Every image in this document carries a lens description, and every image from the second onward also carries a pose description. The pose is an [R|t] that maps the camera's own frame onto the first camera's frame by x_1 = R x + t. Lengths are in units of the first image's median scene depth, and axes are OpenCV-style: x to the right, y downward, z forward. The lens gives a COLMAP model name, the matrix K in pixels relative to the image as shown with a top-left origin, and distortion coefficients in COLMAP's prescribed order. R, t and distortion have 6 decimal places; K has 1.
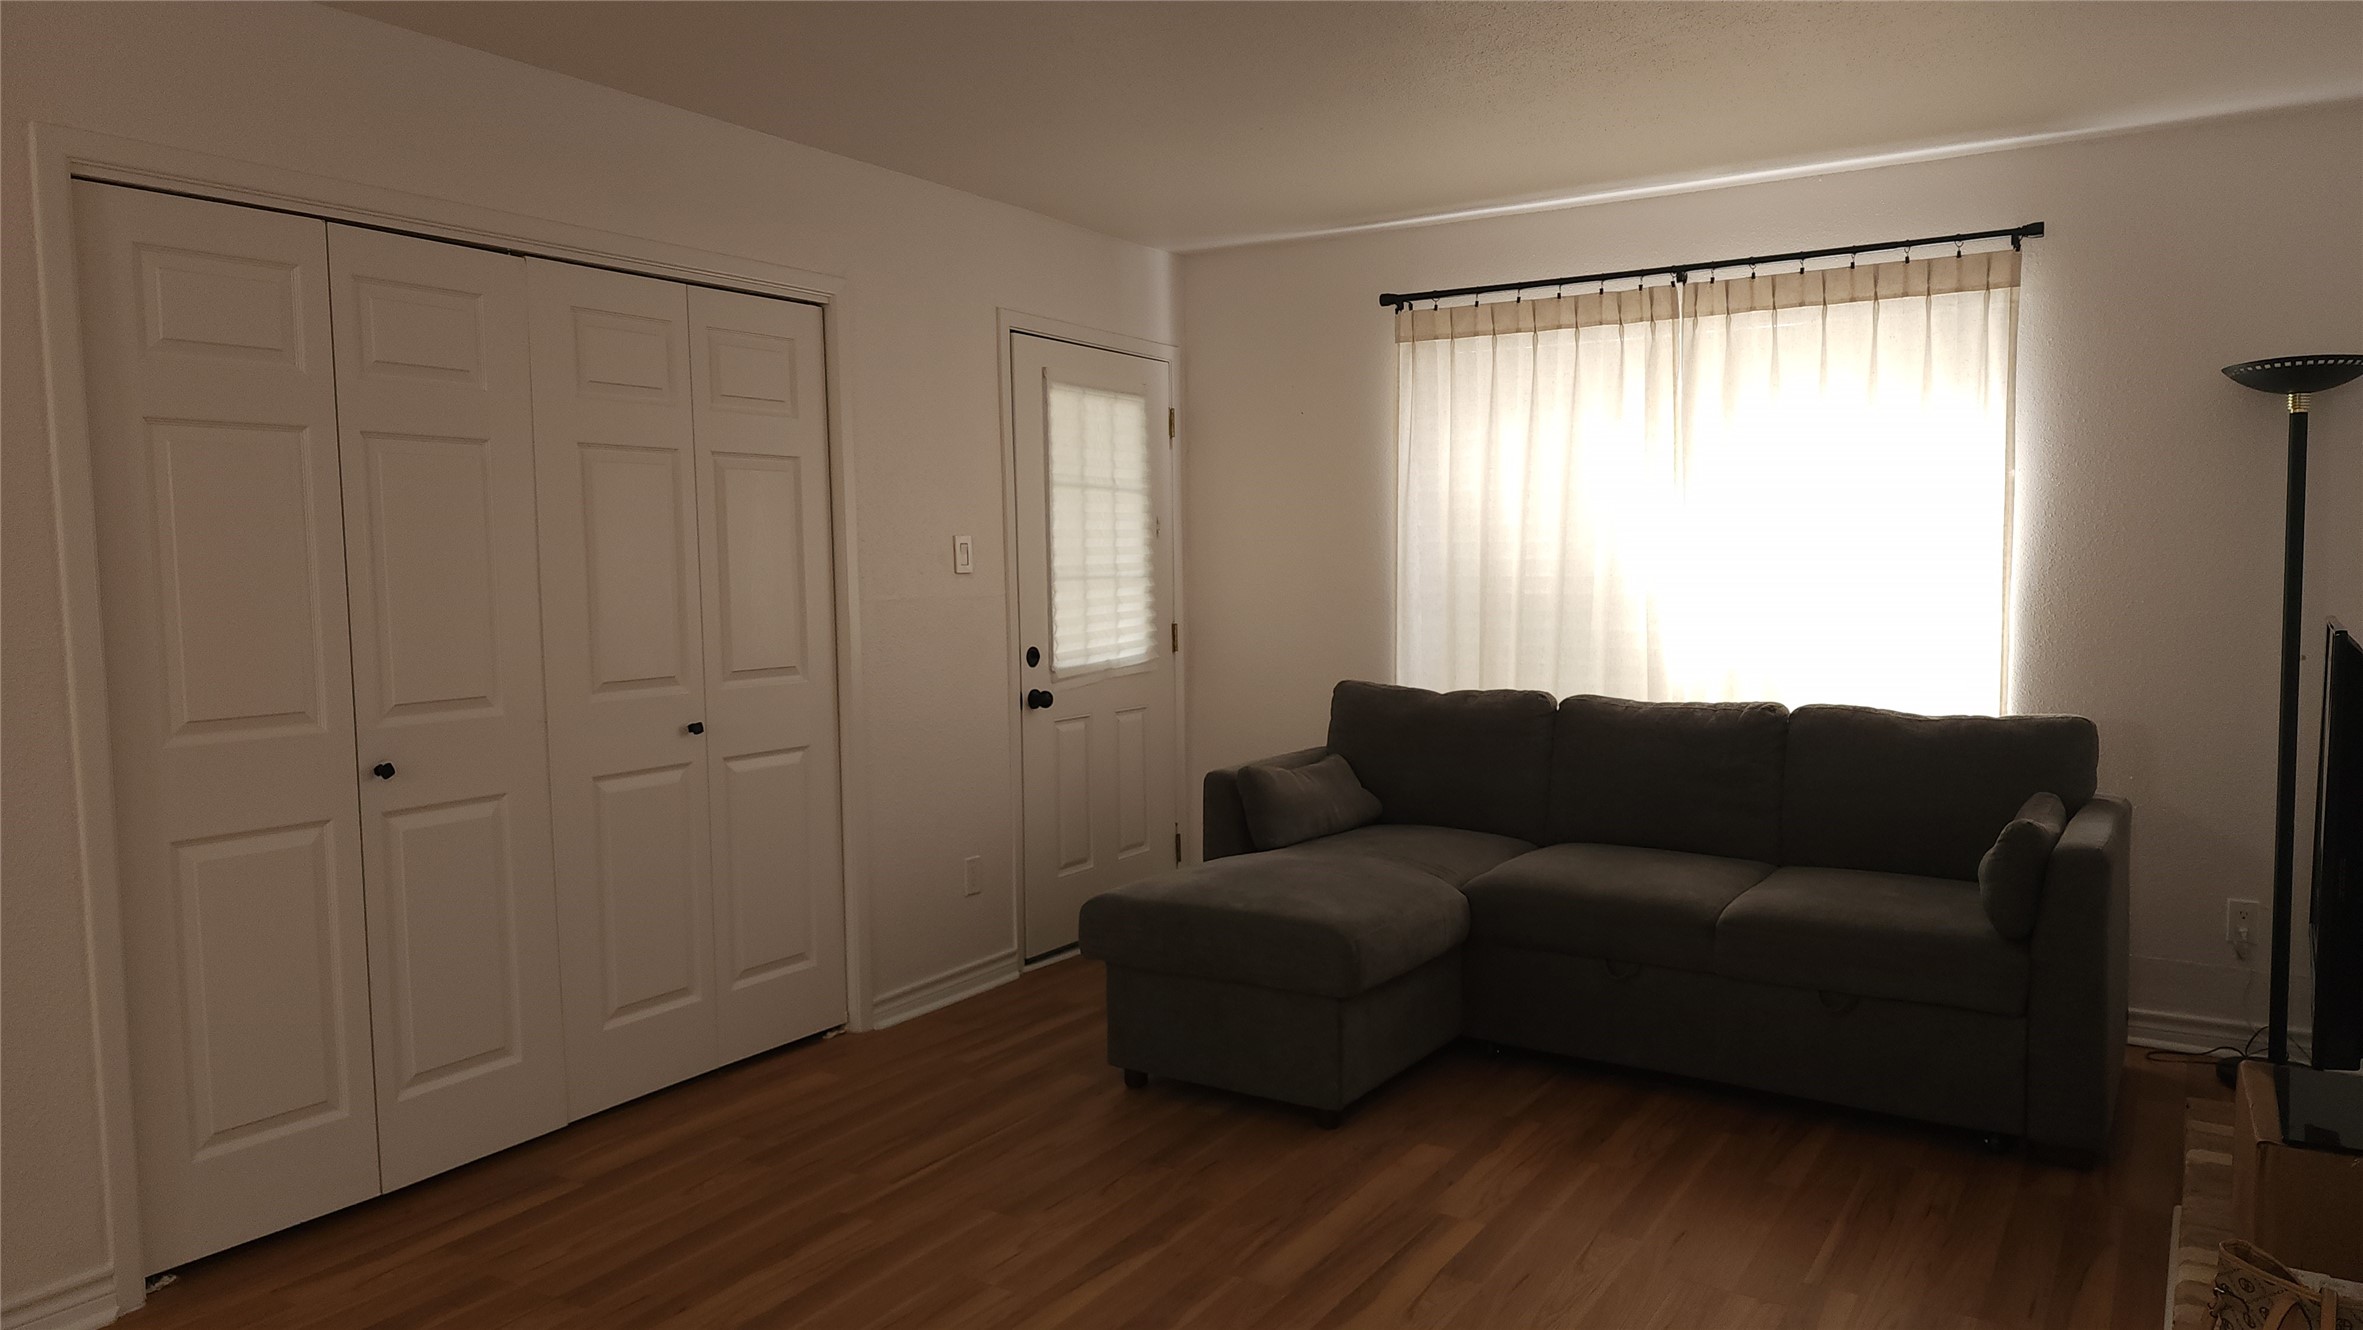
lens RADIAL K [[1543.8, 0, 1185.5], [0, 1543.8, 650.5], [0, 0, 1]] dist [0.066420, -0.064227]
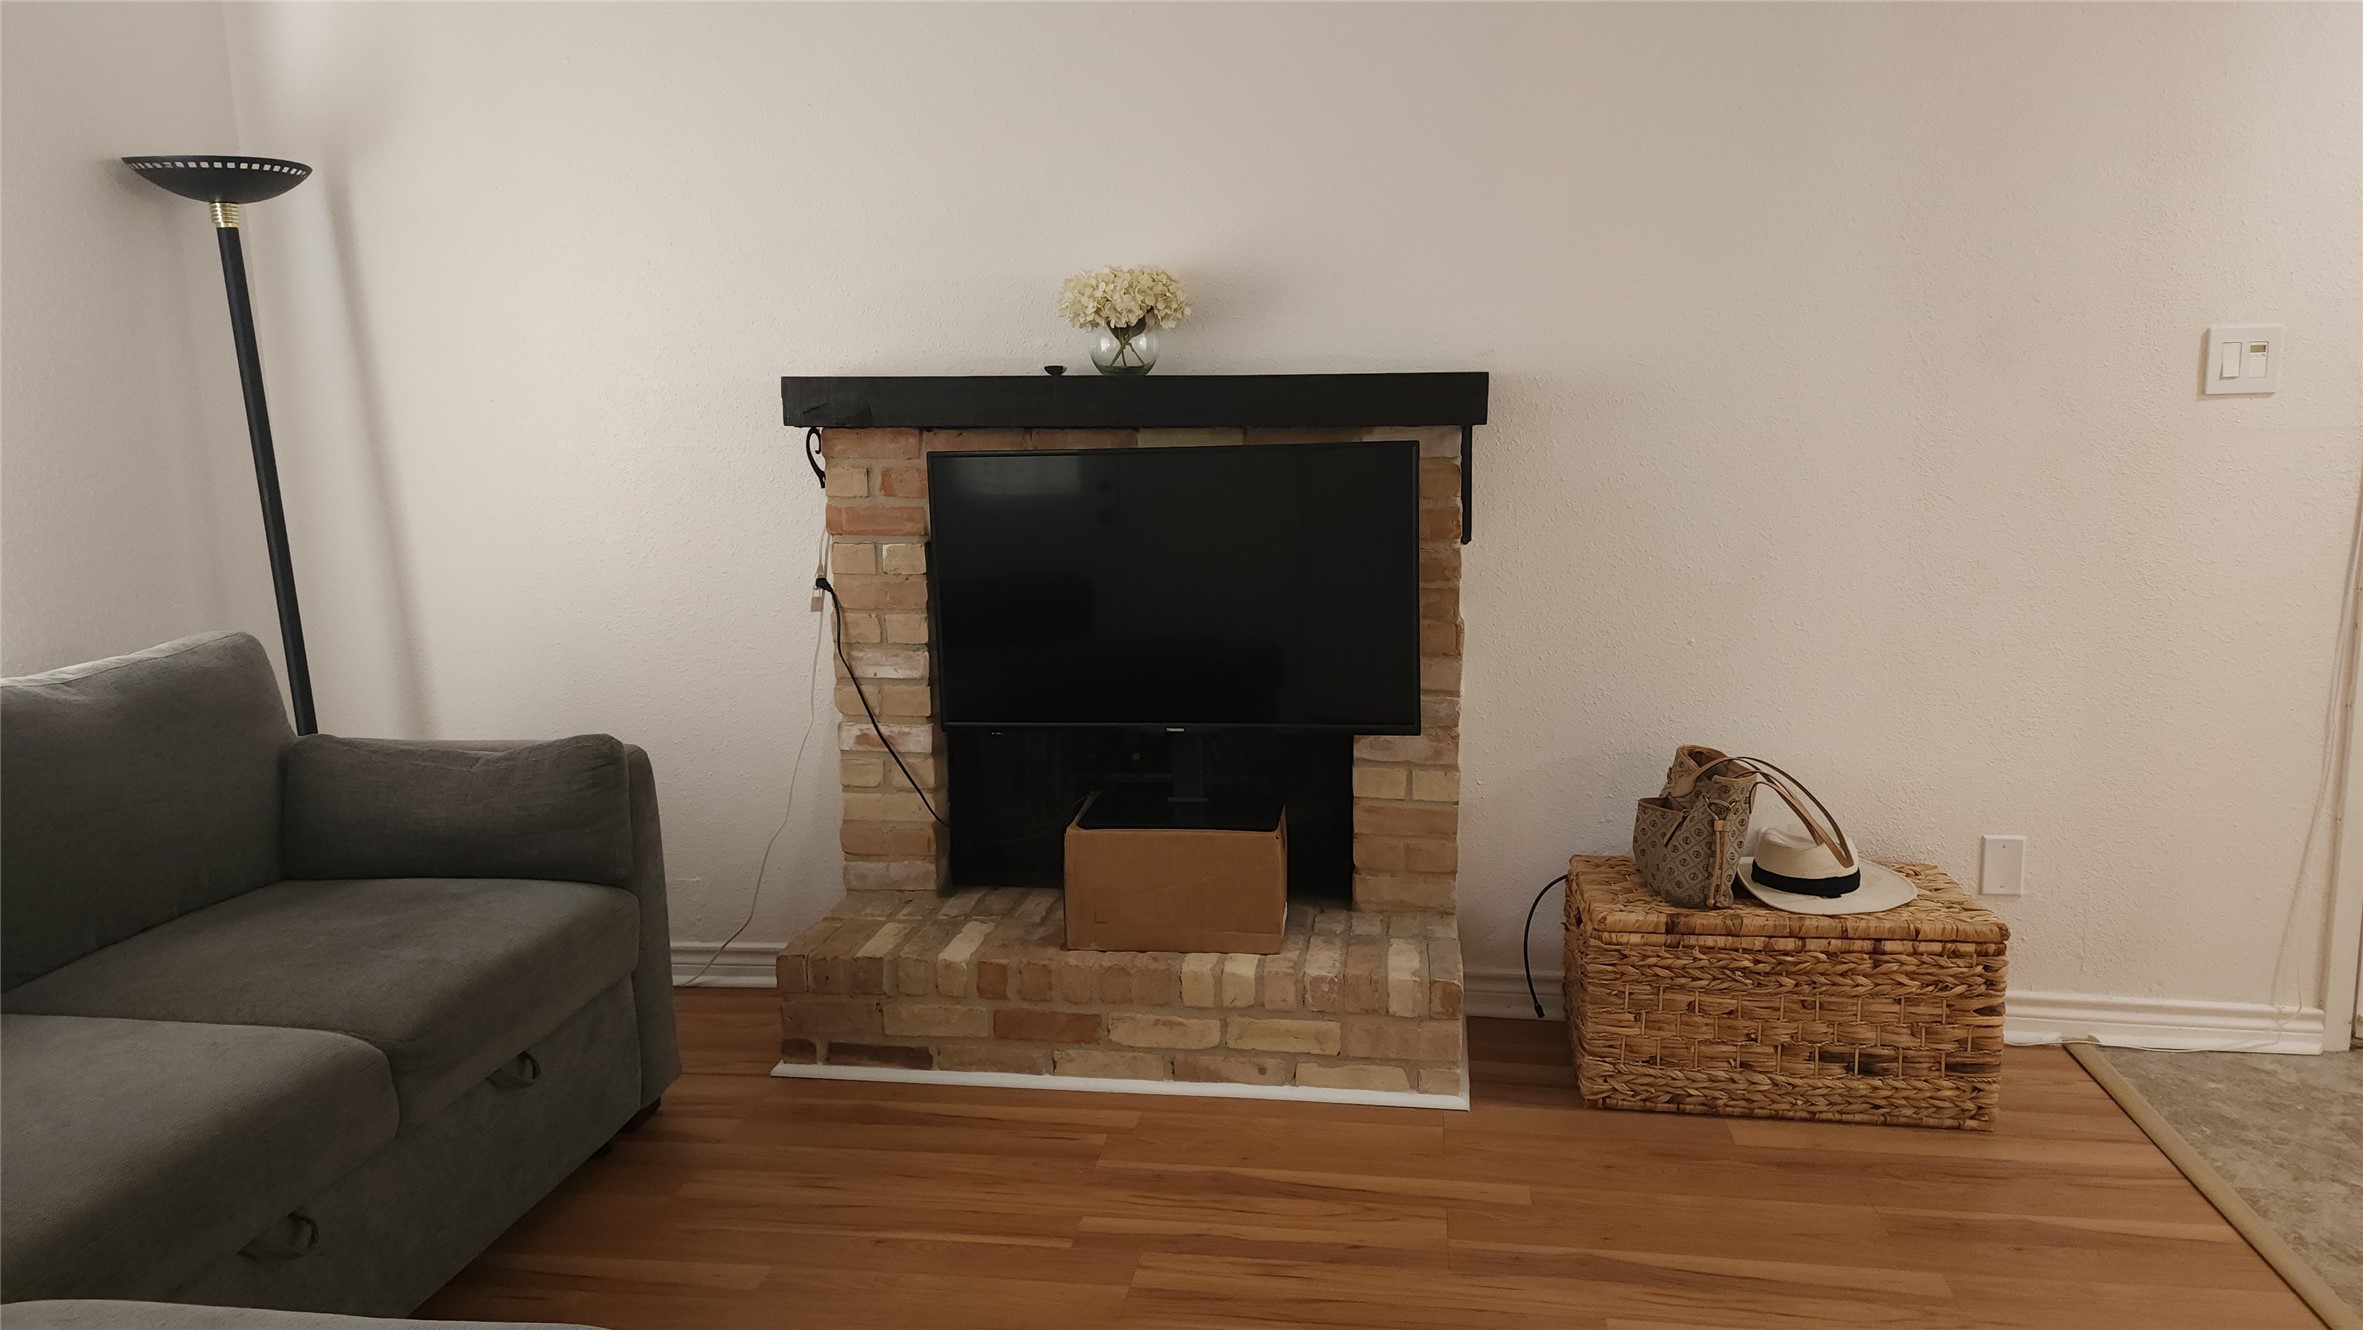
lens RADIAL K [[1543.8, 0, 1185.5], [0, 1543.8, 650.5], [0, 0, 1]] dist [0.066420, -0.064227]
pose [[-0.405515, -0.133743, 0.904252, -0.208770], [0.070137, 0.981770, 0.176661, -0.038277], [-0.911394, 0.135060, -0.388742, 0.749895]]
